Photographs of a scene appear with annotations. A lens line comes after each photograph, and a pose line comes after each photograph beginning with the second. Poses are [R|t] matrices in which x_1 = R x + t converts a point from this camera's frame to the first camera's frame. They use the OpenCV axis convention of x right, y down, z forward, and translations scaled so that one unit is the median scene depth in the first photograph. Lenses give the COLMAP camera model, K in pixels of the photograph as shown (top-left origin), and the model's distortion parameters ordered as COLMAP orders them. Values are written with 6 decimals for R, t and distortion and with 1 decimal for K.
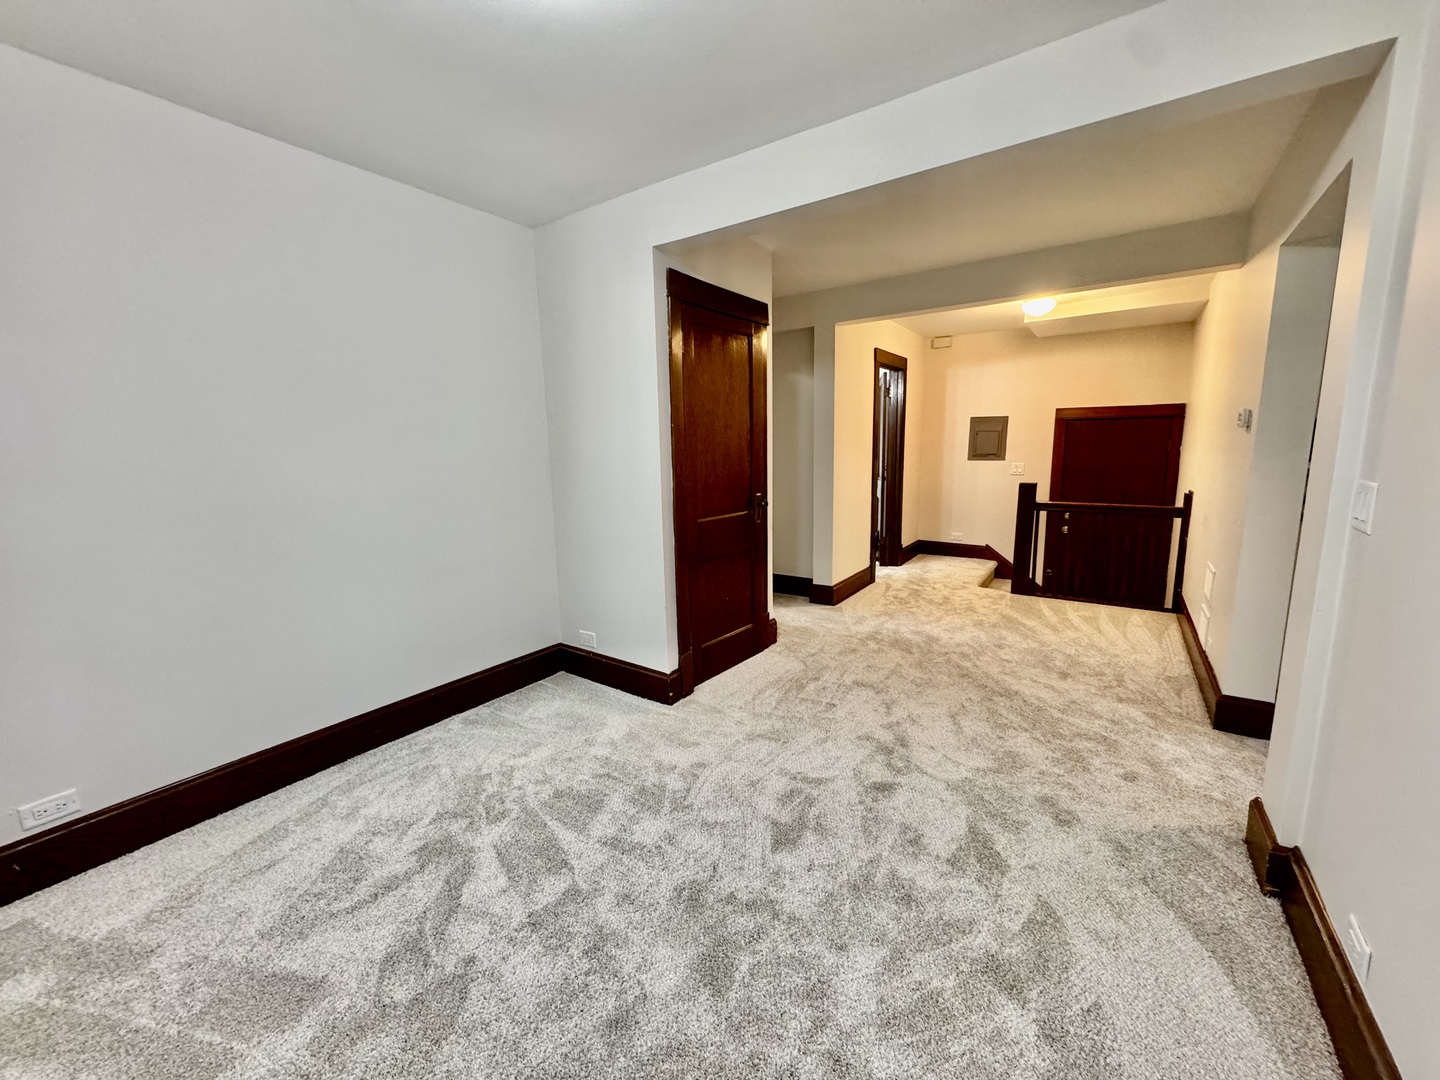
lens RADIAL K [[573.6, 0, 720.0], [0, 573.6, 540.0], [0, 0, 1]] dist [-0.001840, 0.000121]
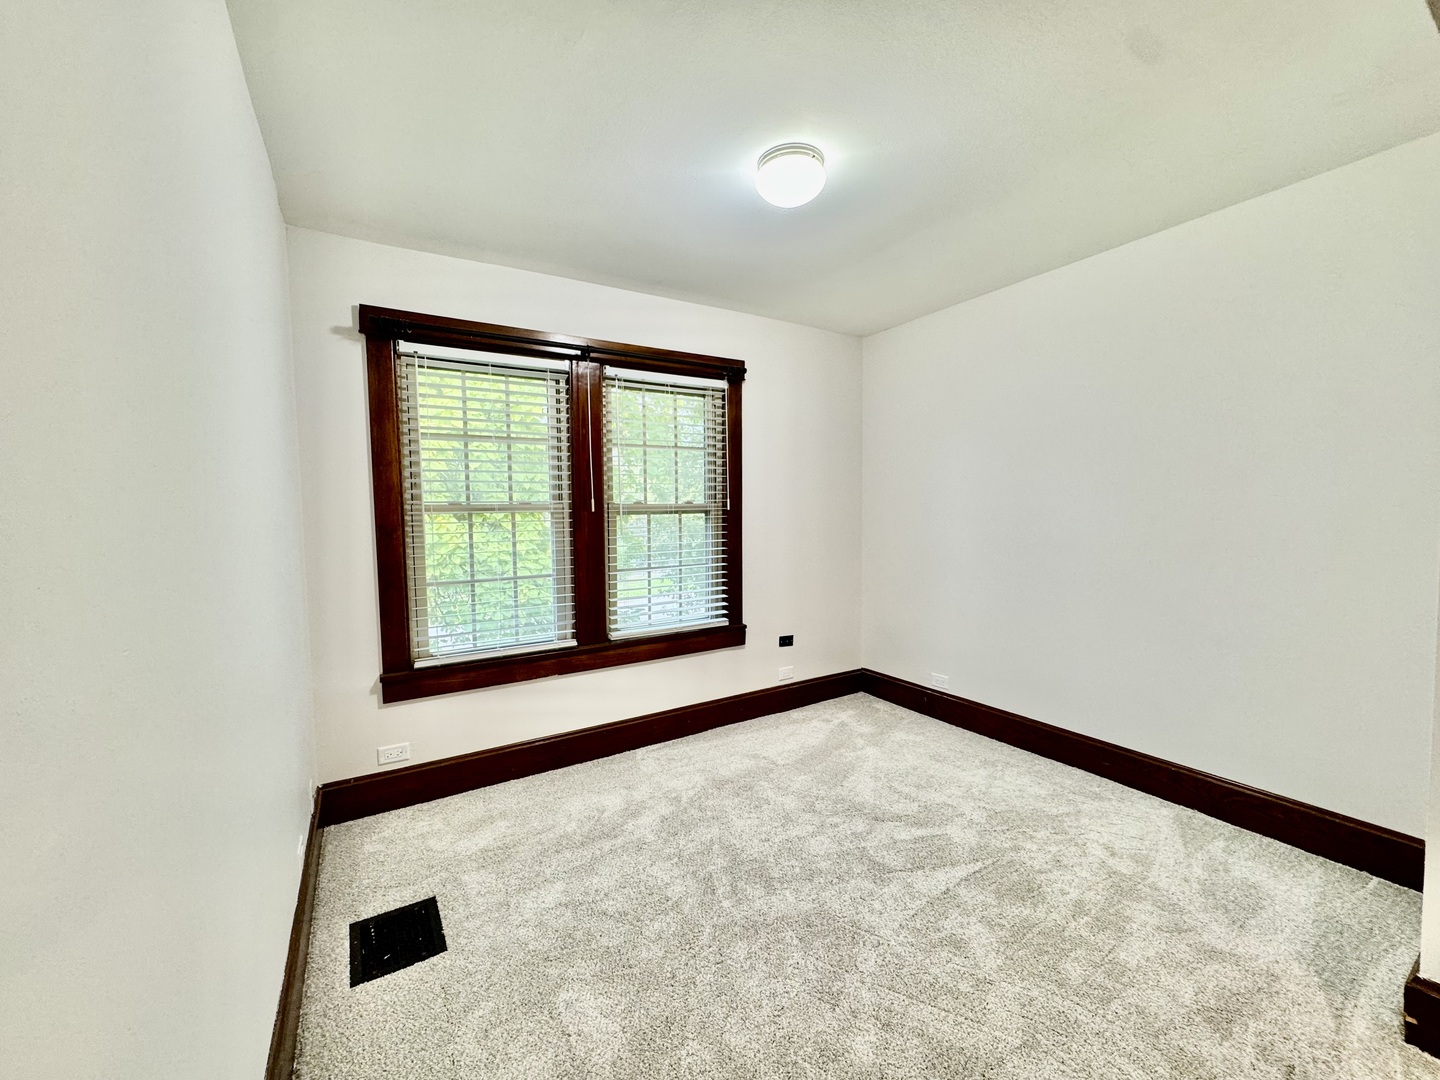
lens RADIAL K [[573.6, 0, 720.0], [0, 573.6, 540.0], [0, 0, 1]] dist [-0.001840, 0.000121]
pose [[-0.405907, 0.073869, -0.910924, 0.834424], [-0.126278, 0.982634, 0.135953, -0.165239], [0.905148, 0.170214, -0.389530, 0.943041]]
